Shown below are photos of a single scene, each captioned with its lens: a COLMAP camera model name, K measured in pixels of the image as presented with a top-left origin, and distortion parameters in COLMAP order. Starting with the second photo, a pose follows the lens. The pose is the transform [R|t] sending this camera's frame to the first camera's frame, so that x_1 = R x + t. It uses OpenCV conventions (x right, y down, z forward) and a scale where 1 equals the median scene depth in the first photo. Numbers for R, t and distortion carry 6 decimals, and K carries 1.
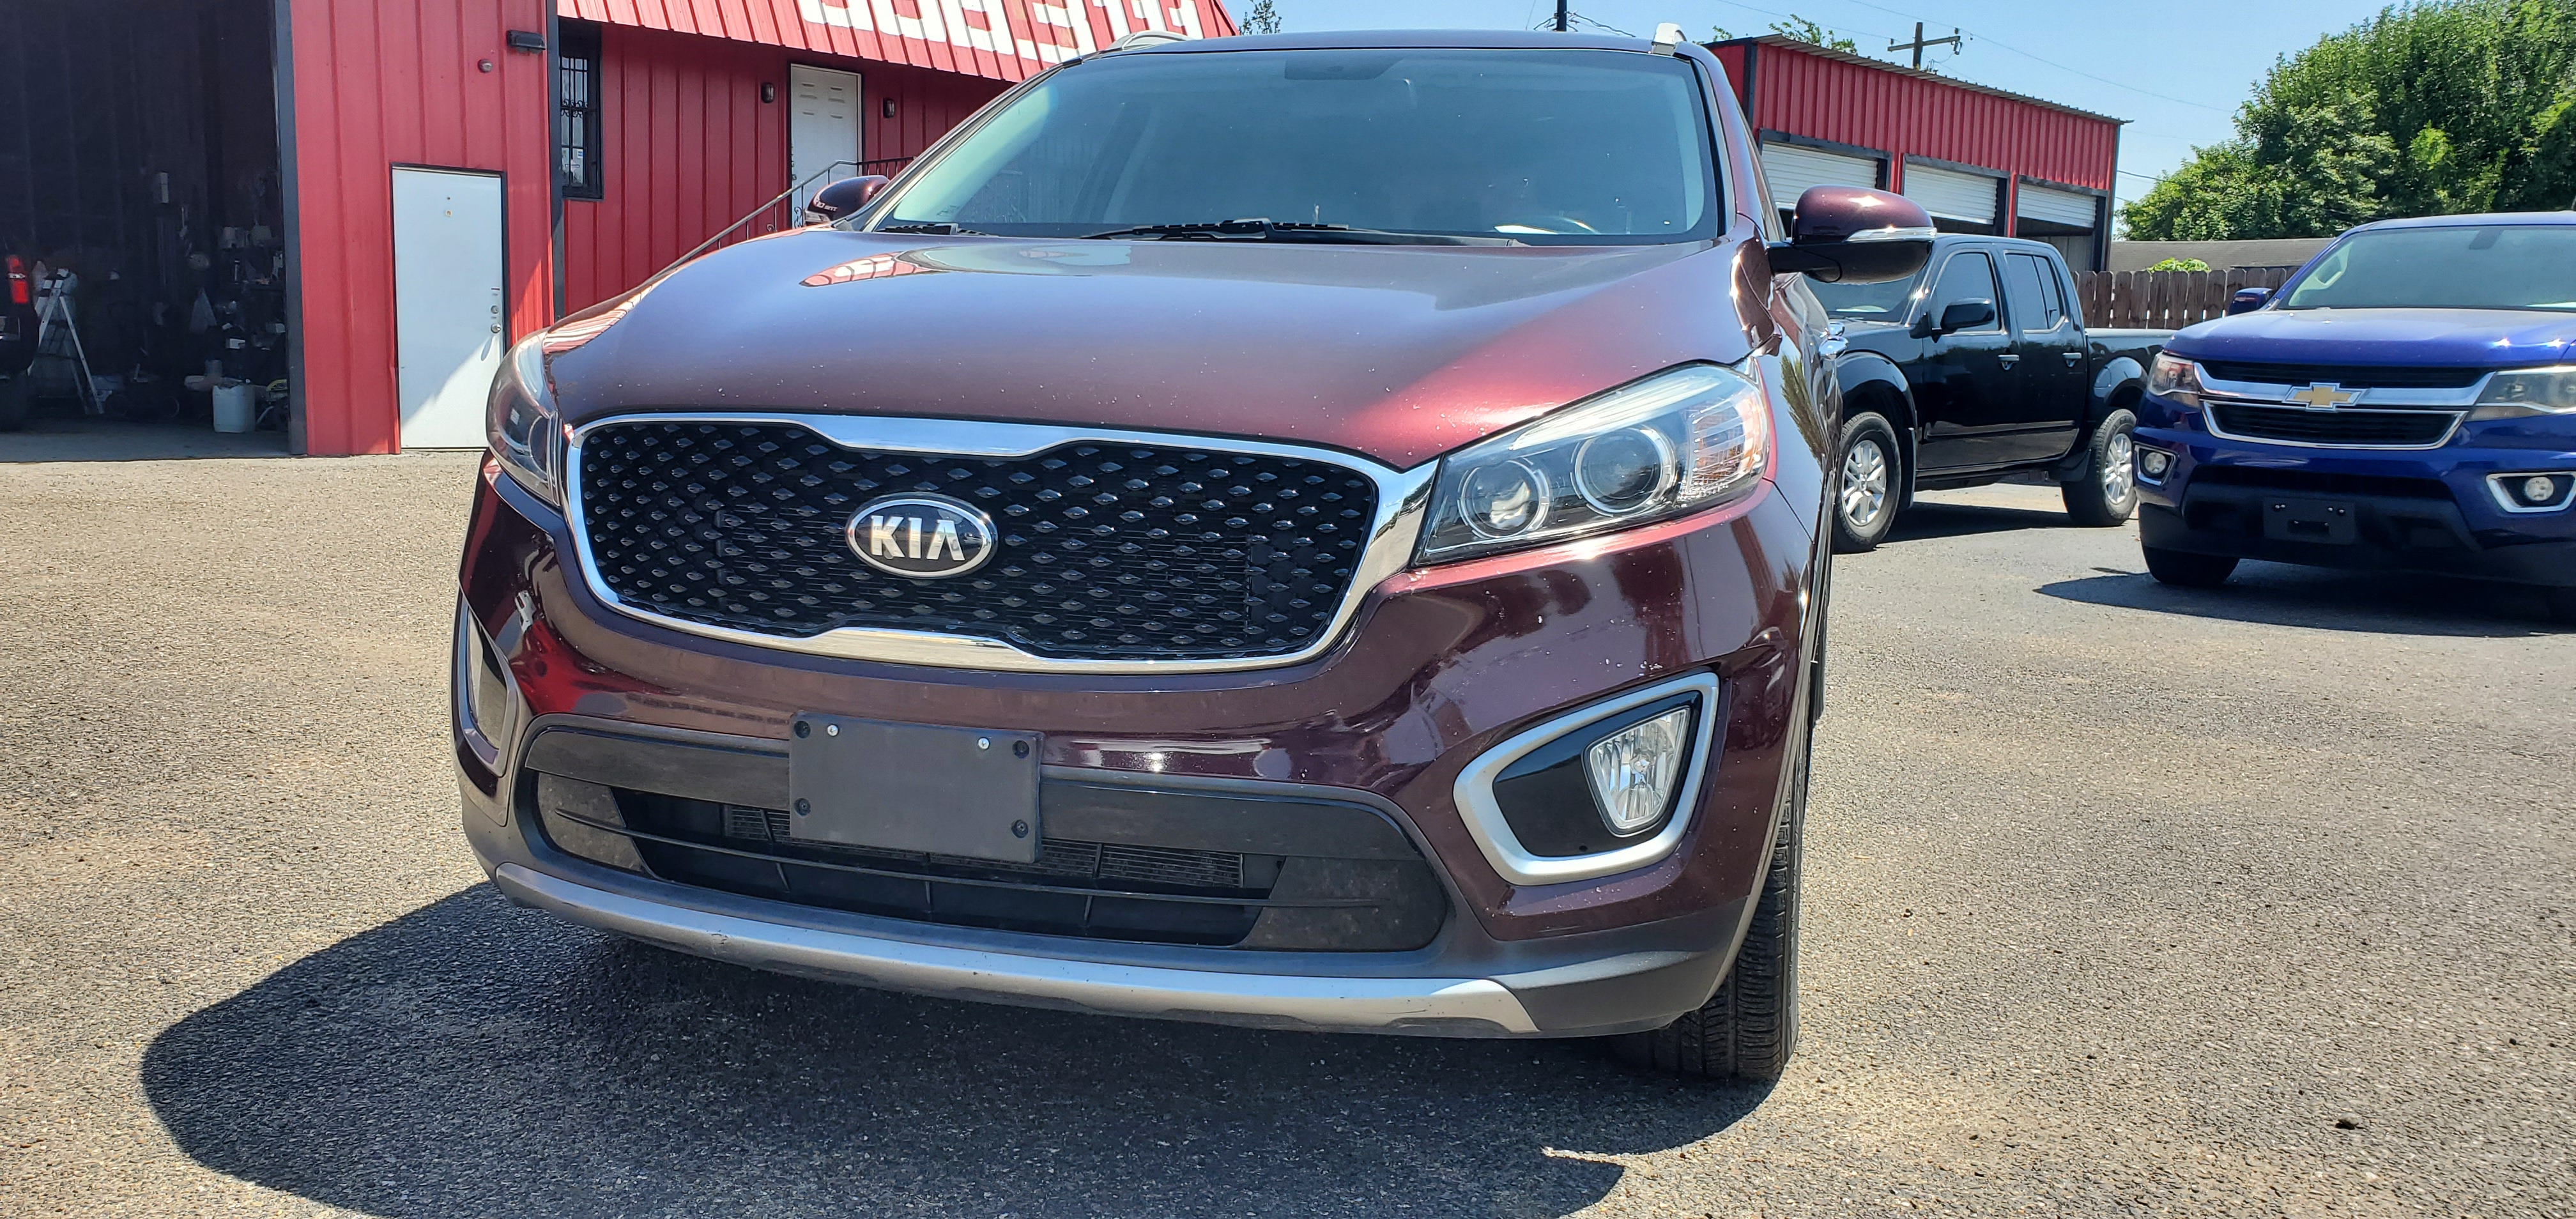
lens RADIAL K [[2213.6, 0, 1250.0], [0, 2213.6, 600.0], [0, 0, 1]] dist [0.053942, 0.017429]
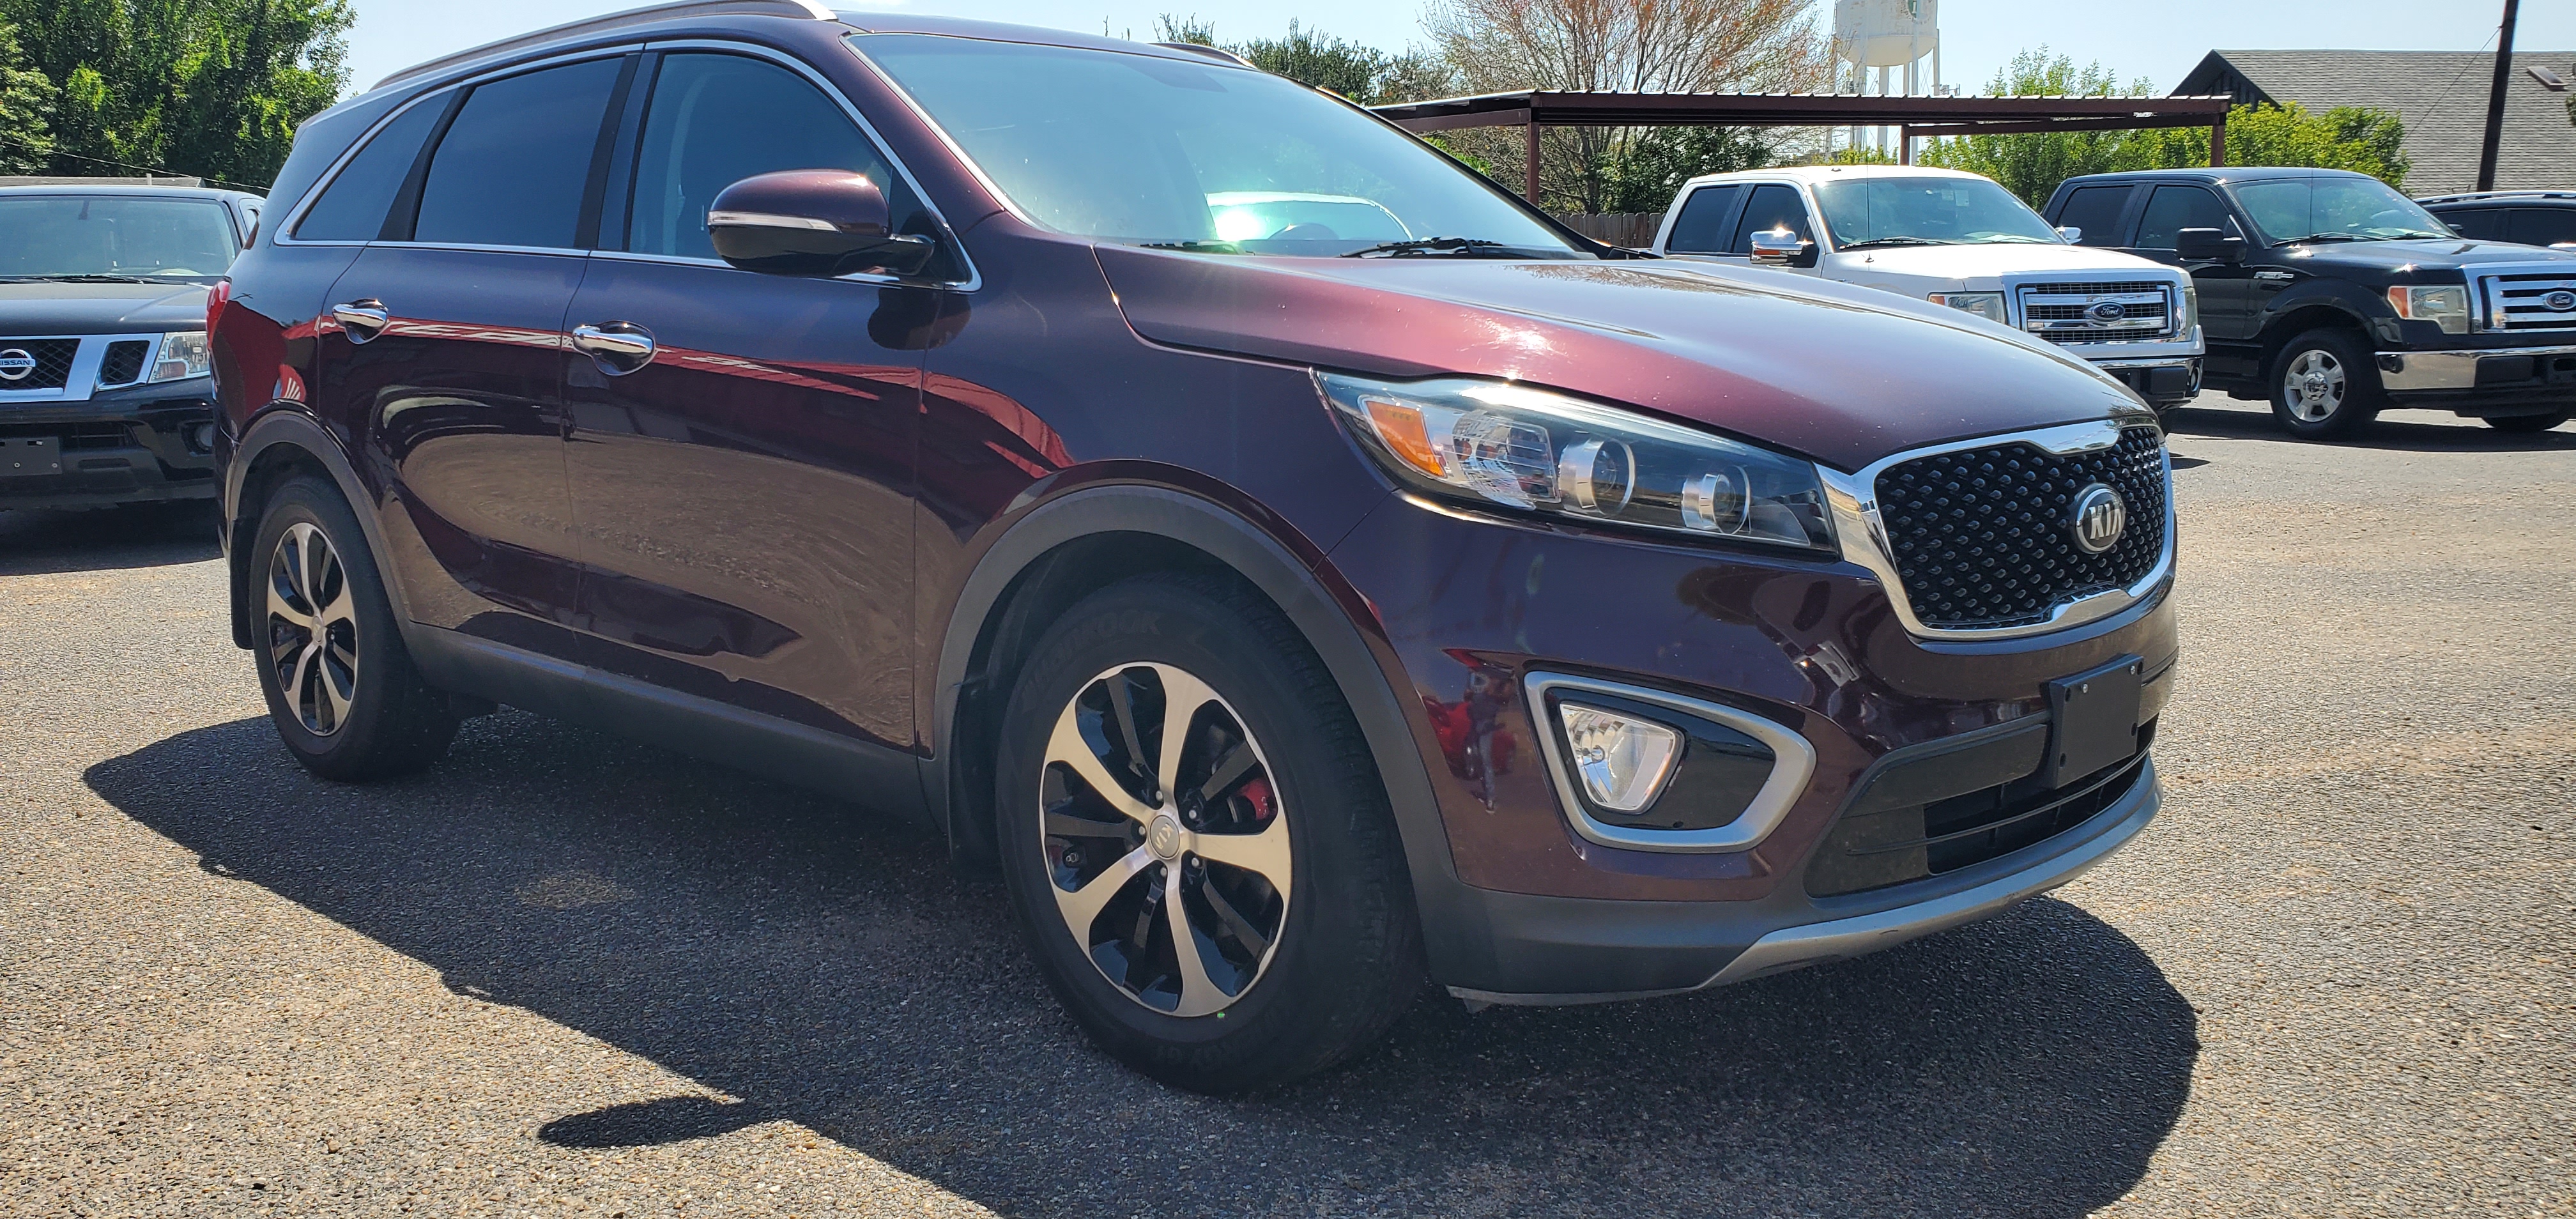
lens RADIAL K [[2174.5, 0, 1288.0], [0, 2174.5, 609.5], [0, 0, 1]] dist [0.050876, 0.019908]
pose [[0.444541, -0.172354, 0.879021, -1.377439], [0.137910, 0.982783, 0.122955, -0.183885], [-0.885079, 0.066568, 0.460656, 0.811817]]
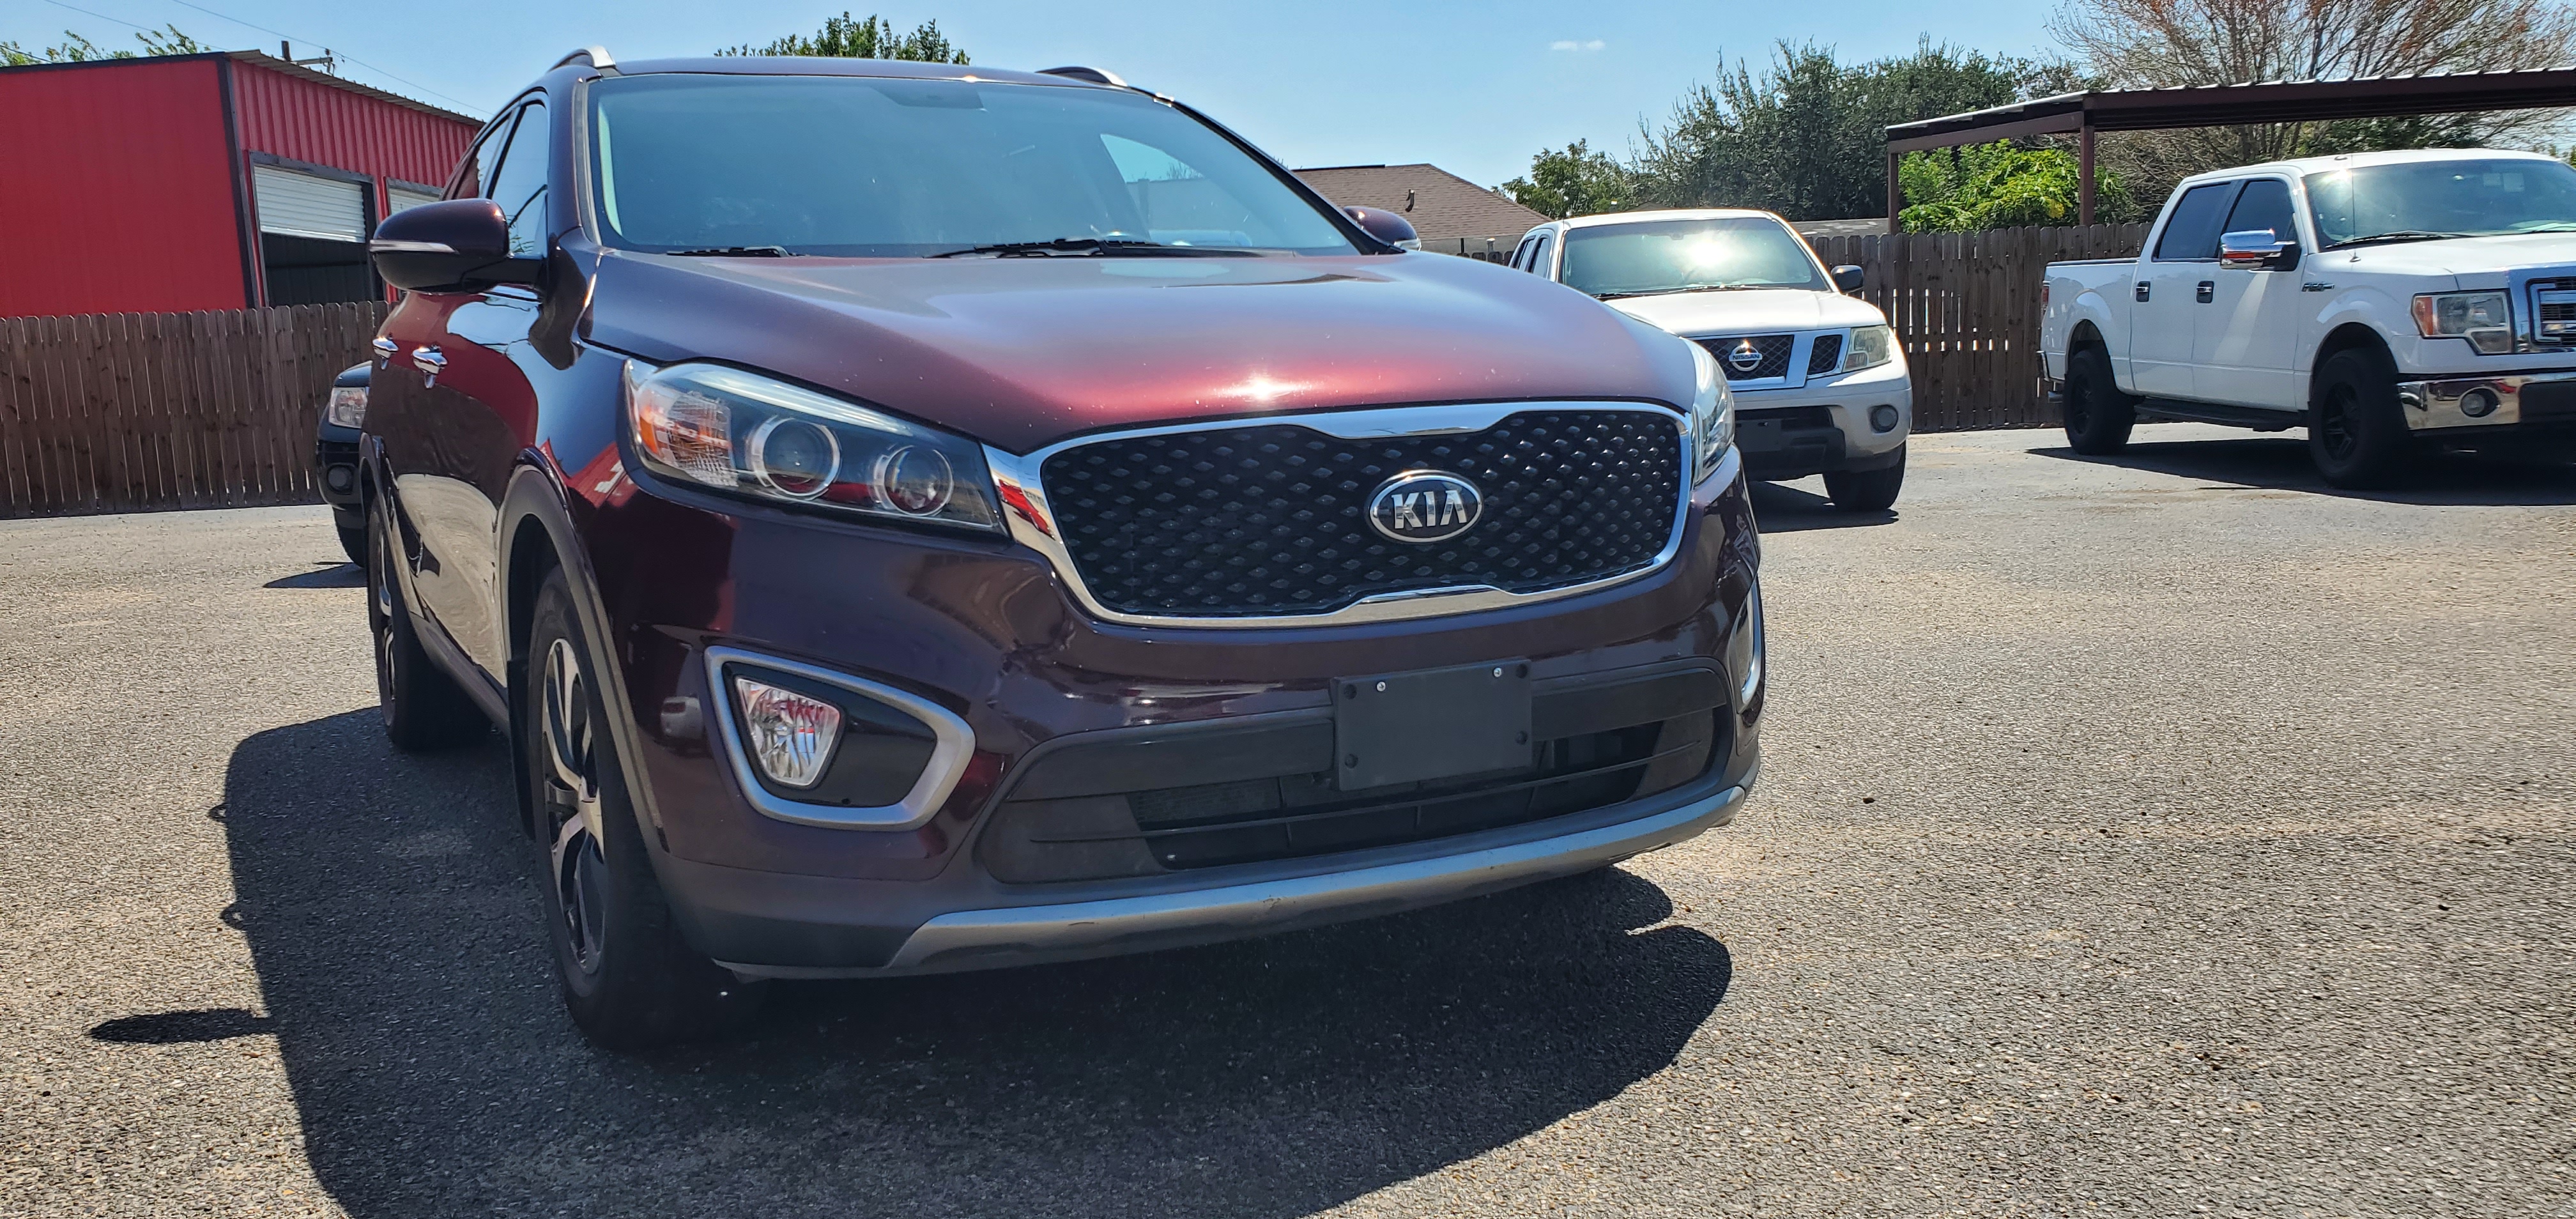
lens RADIAL K [[2174.5, 0, 1288.0], [0, 2174.5, 609.5], [0, 0, 1]] dist [0.050876, 0.019908]
pose [[0.715596, -0.144506, 0.683404, -0.948806], [0.146290, 0.987675, 0.055663, -0.047987], [-0.683024, 0.060142, 0.727916, 0.218288]]
